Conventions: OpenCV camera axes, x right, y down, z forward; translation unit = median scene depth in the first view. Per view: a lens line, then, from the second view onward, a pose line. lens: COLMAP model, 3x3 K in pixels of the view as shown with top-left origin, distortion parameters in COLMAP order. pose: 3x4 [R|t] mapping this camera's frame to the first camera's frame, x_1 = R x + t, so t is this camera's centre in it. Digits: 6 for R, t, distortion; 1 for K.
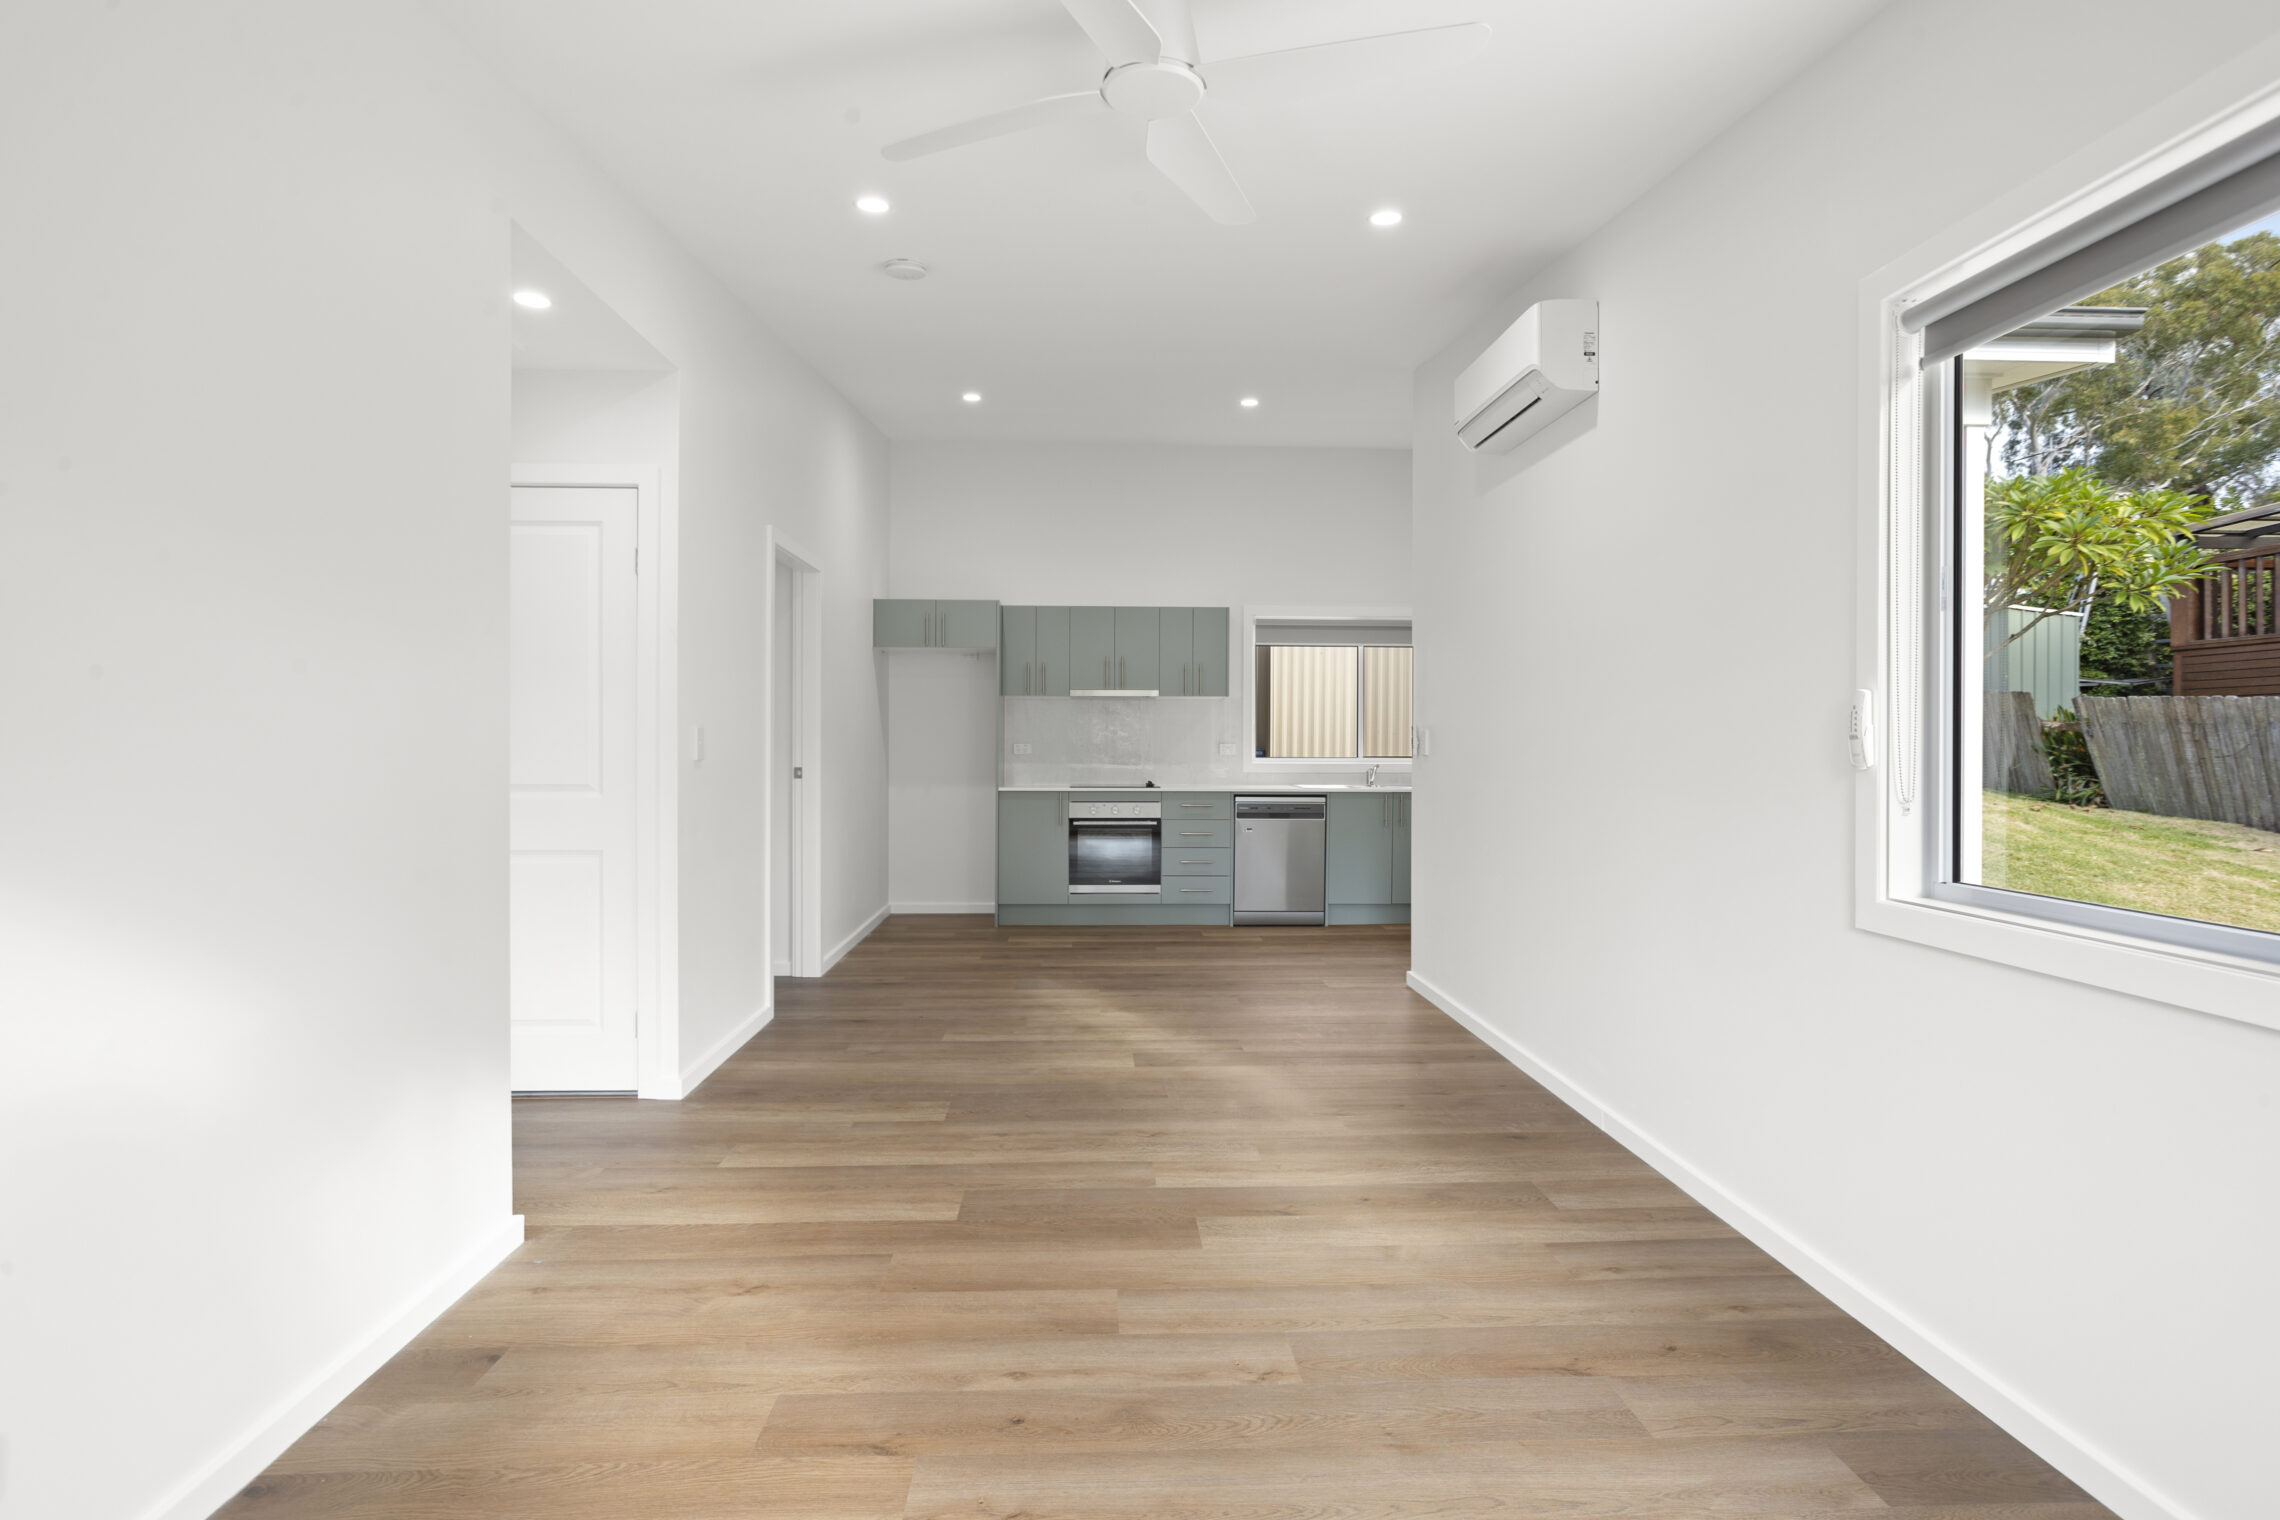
lens RADIAL K [[1098.2, 0, 1125.3], [0, 1098.2, 742.7], [0, 0, 1]] dist [-0.015391, 0.011299]
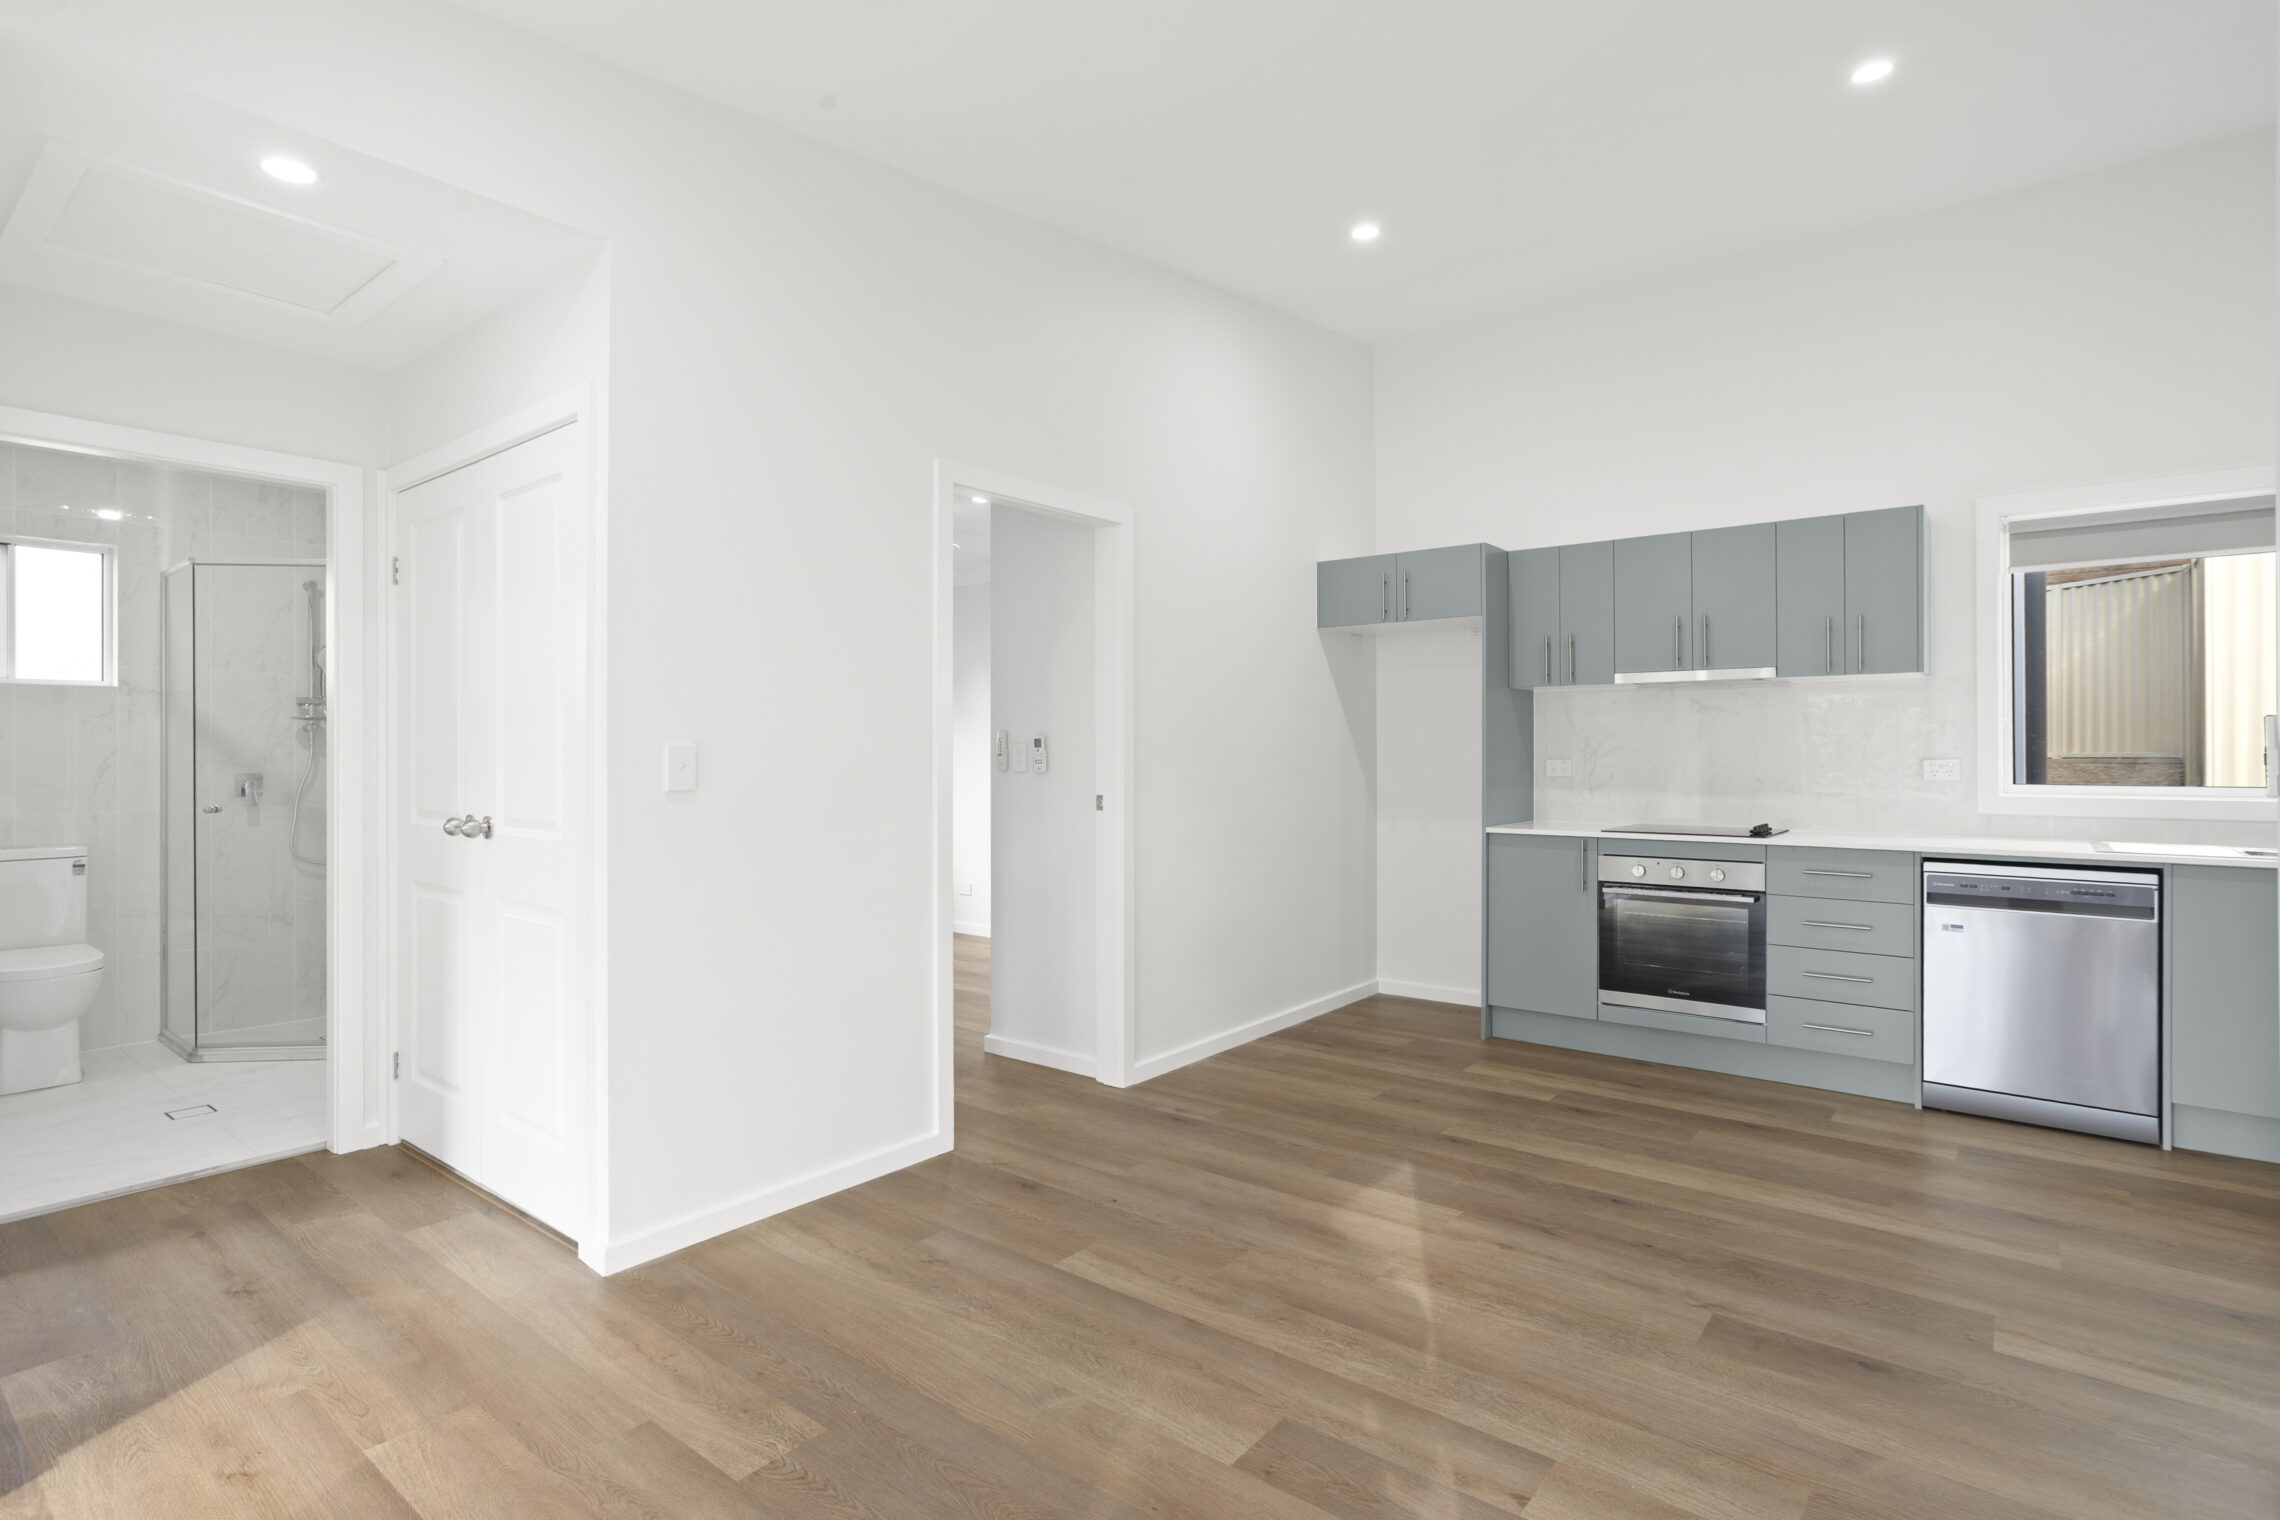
lens RADIAL K [[1117.6, 0, 1133.1], [0, 1117.6, 751.9], [0, 0, 1]] dist [-0.018285, 0.012966]
pose [[0.755734, -0.004454, -0.654864, 0.162230], [0.003484, 0.999990, -0.002781, -0.003139], [0.654870, -0.000179, 0.755742, 0.351416]]
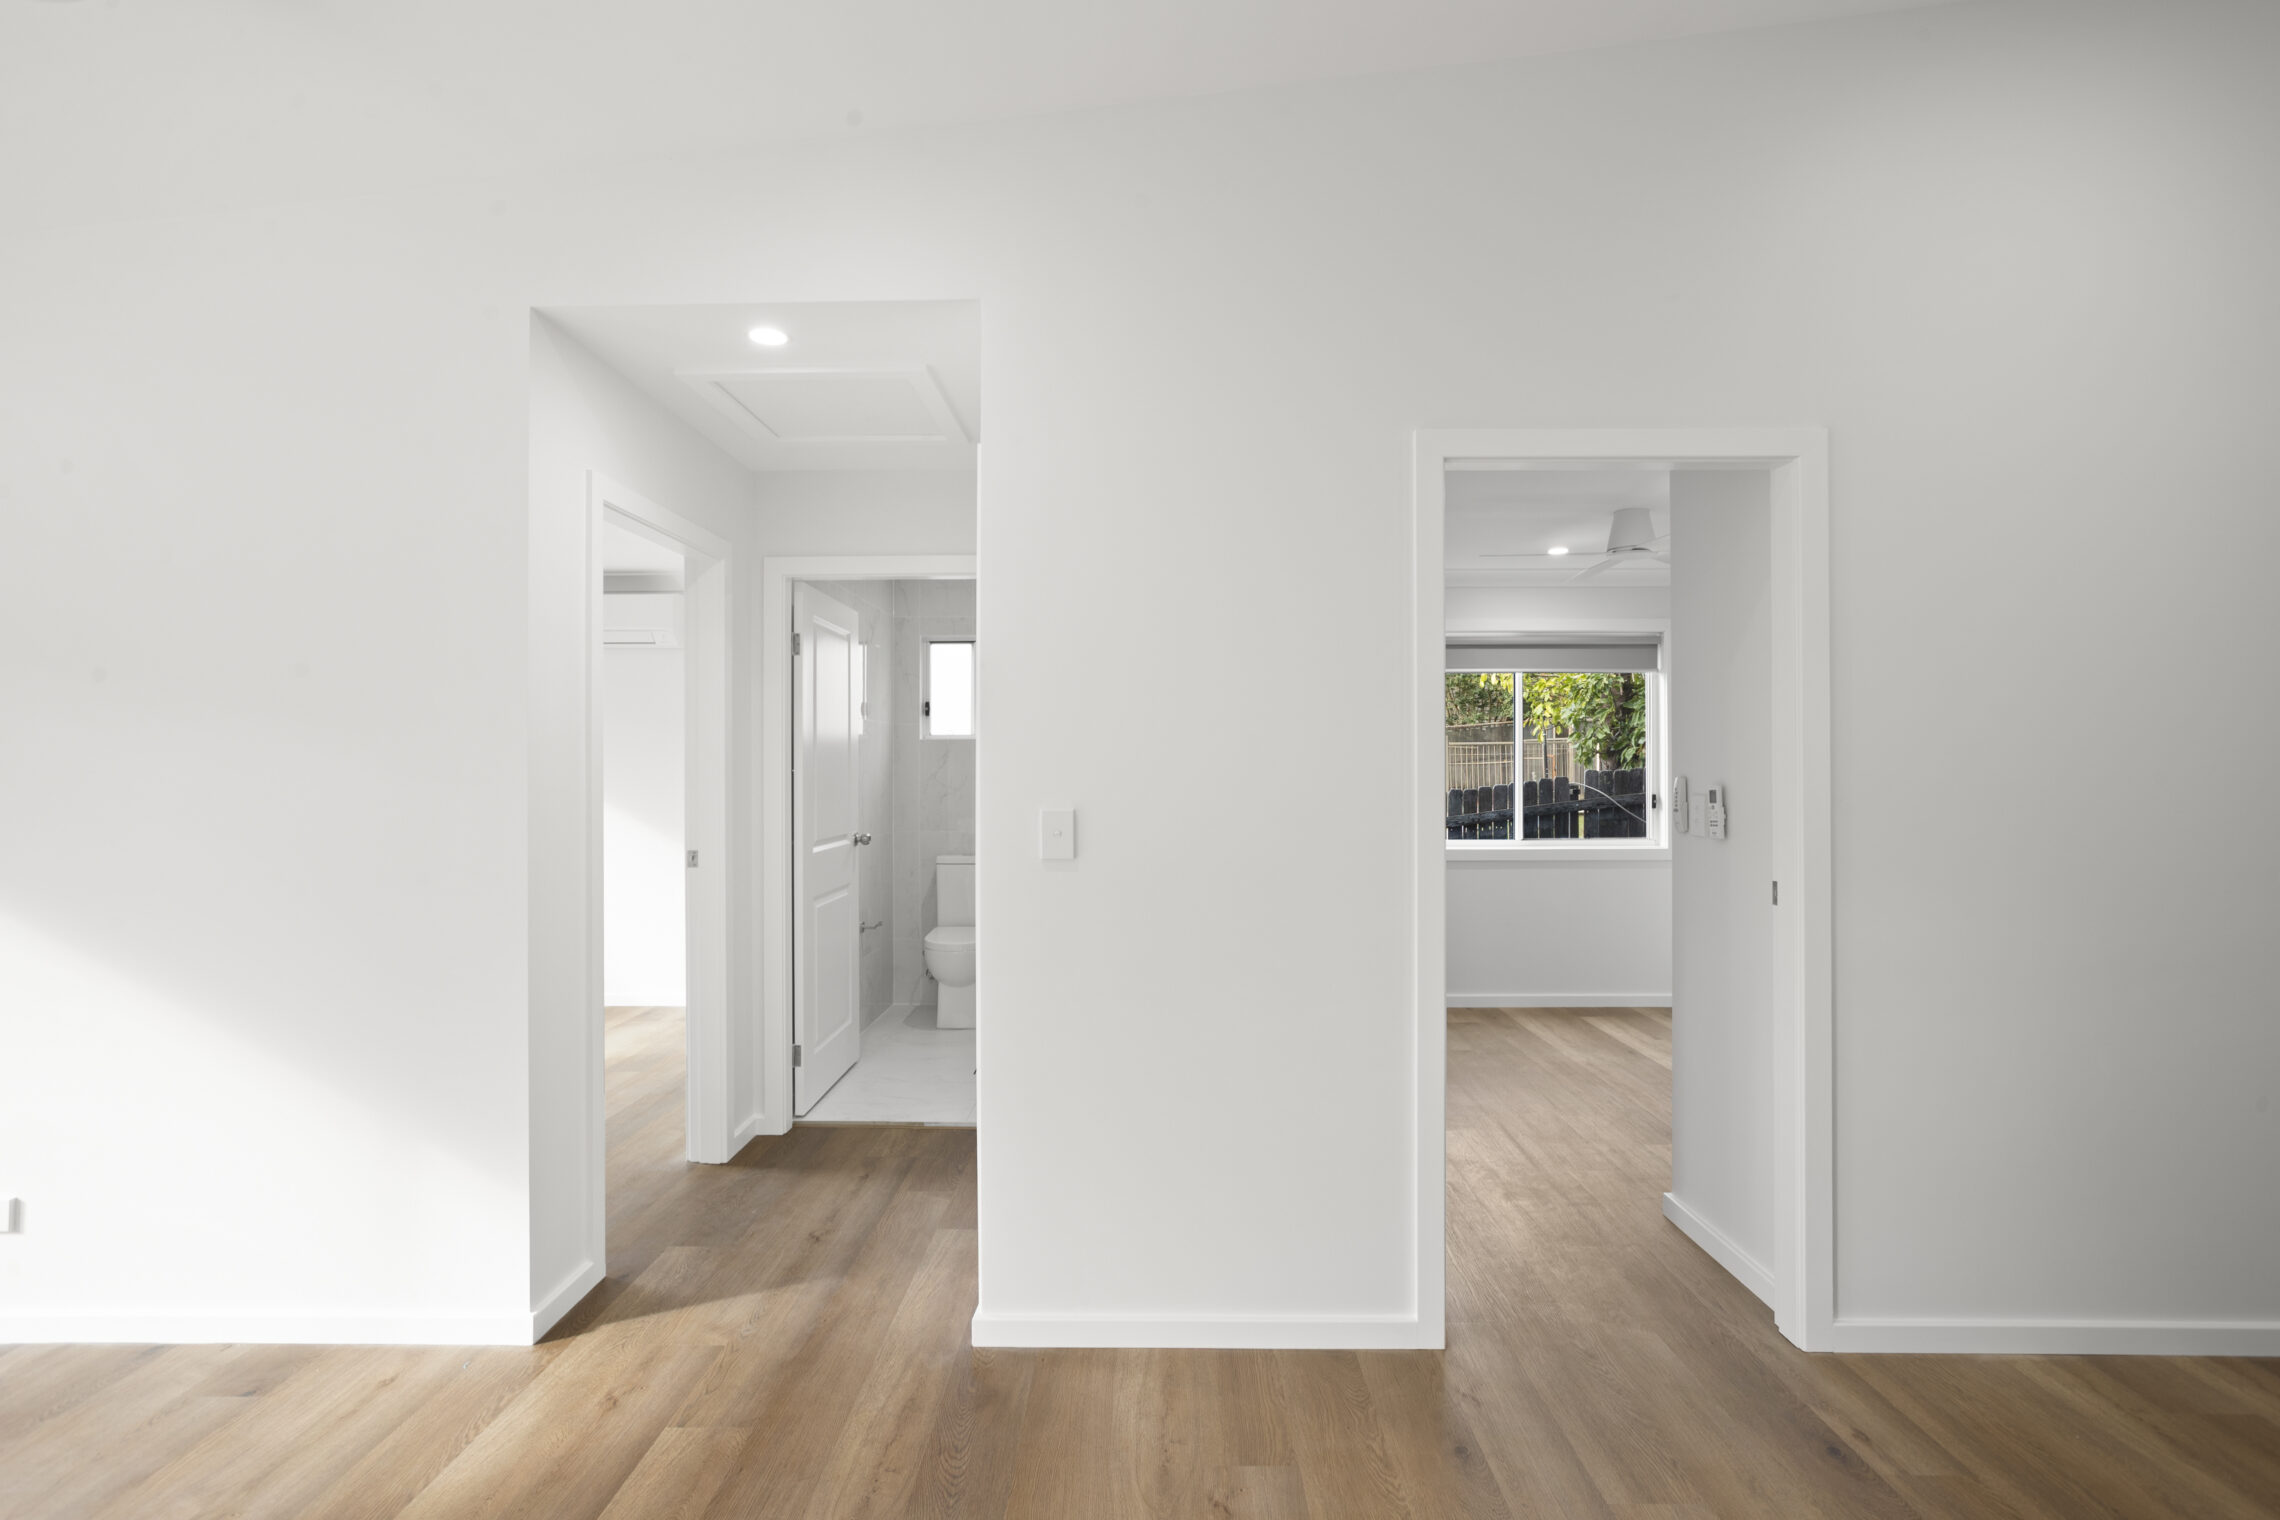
lens RADIAL K [[1098.2, 0, 1143.0], [0, 1098.2, 755.5], [0, 0, 1]] dist [-0.015391, 0.011299]
pose [[-0.047778, -0.009202, -0.998816, 0.146152], [0.000515, 0.999957, -0.009237, -0.021363], [0.998858, -0.000956, -0.047771, 0.585852]]
